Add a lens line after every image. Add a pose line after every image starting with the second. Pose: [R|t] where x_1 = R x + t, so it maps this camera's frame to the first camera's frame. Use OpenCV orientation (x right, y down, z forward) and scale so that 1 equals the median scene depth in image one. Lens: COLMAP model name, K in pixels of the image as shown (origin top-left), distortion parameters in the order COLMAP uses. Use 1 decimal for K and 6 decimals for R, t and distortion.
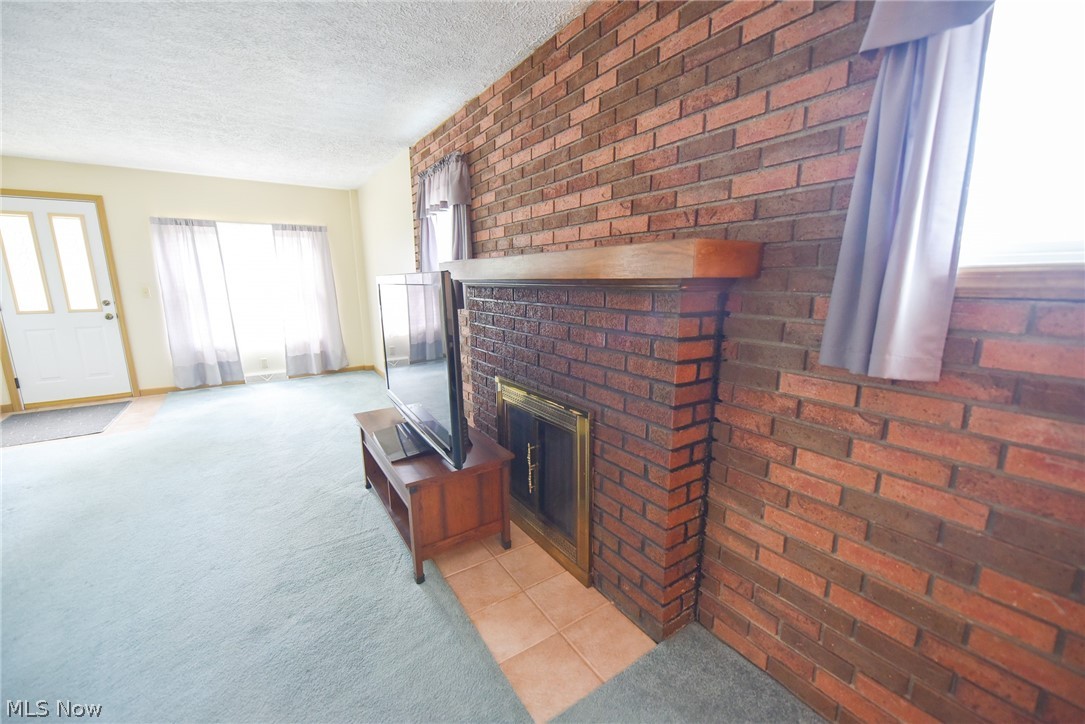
lens RADIAL K [[453.6, 0, 550.9], [0, 453.6, 367.8], [0, 0, 1]] dist [-0.002921, -0.000823]
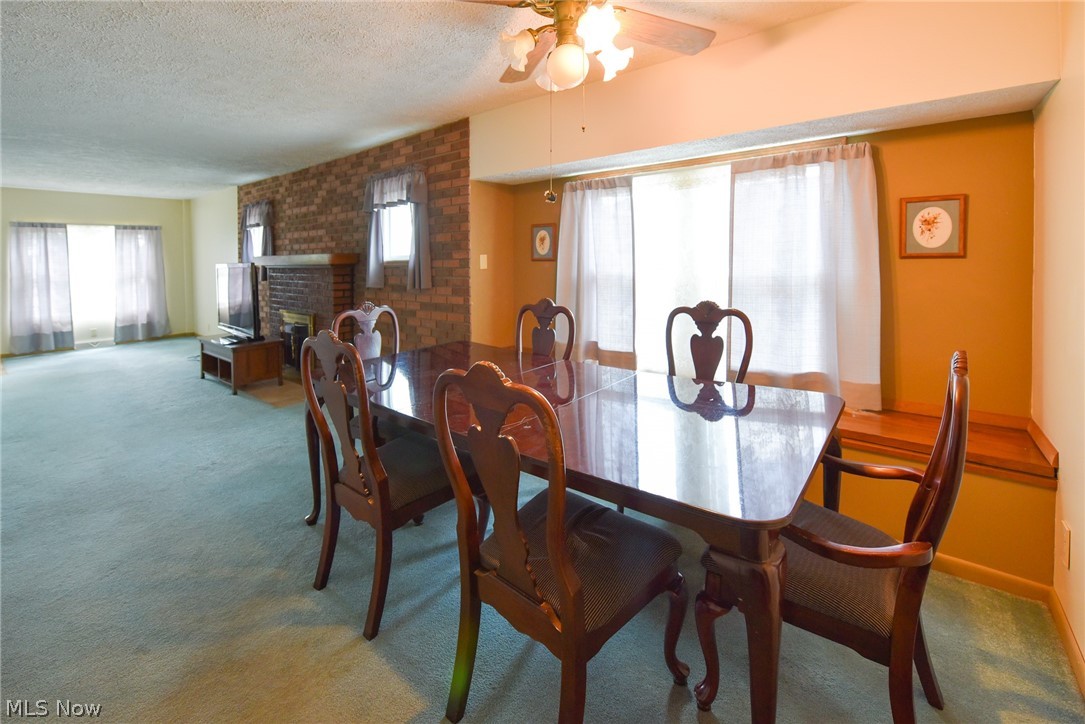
lens RADIAL K [[510.9, 0, 563.0], [0, 510.9, 255.3], [0, 0, 1]] dist [-0.000994, -0.000201]
pose [[0.957415, -0.010857, 0.288513, 0.344213], [0.068286, 0.979456, -0.189744, 0.234603], [-0.280525, 0.201365, 0.938487, -1.245650]]
